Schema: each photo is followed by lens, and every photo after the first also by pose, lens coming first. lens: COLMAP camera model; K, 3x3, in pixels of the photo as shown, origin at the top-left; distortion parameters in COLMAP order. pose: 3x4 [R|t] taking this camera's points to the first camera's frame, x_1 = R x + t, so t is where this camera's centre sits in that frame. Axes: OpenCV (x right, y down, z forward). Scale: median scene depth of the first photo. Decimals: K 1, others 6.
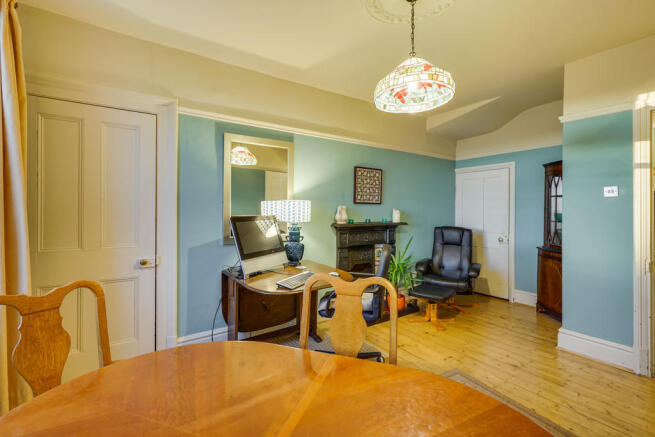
lens RADIAL K [[297.5, 0, 329.2], [0, 297.5, 212.7], [0, 0, 1]] dist [-0.000135, 0.000157]
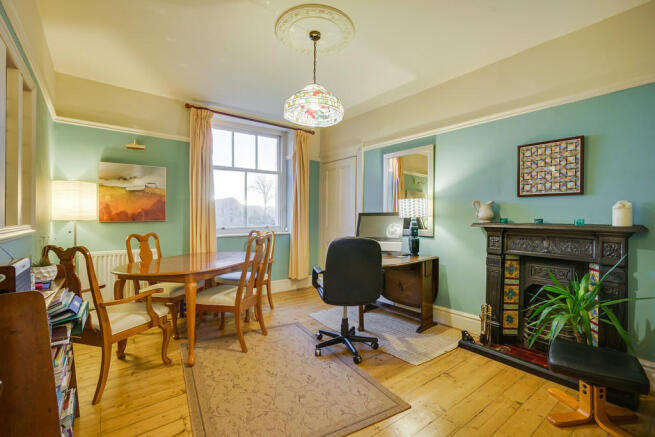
lens RADIAL K [[297.5, 0, 328.8], [0, 297.5, 218.4], [0, 0, 1]] dist [-0.000135, 0.000157]
pose [[0.071009, -0.001422, -0.997475, 0.778724], [-0.017761, 0.999839, -0.002690, 0.032082], [0.997318, 0.017908, 0.070973, 0.486011]]
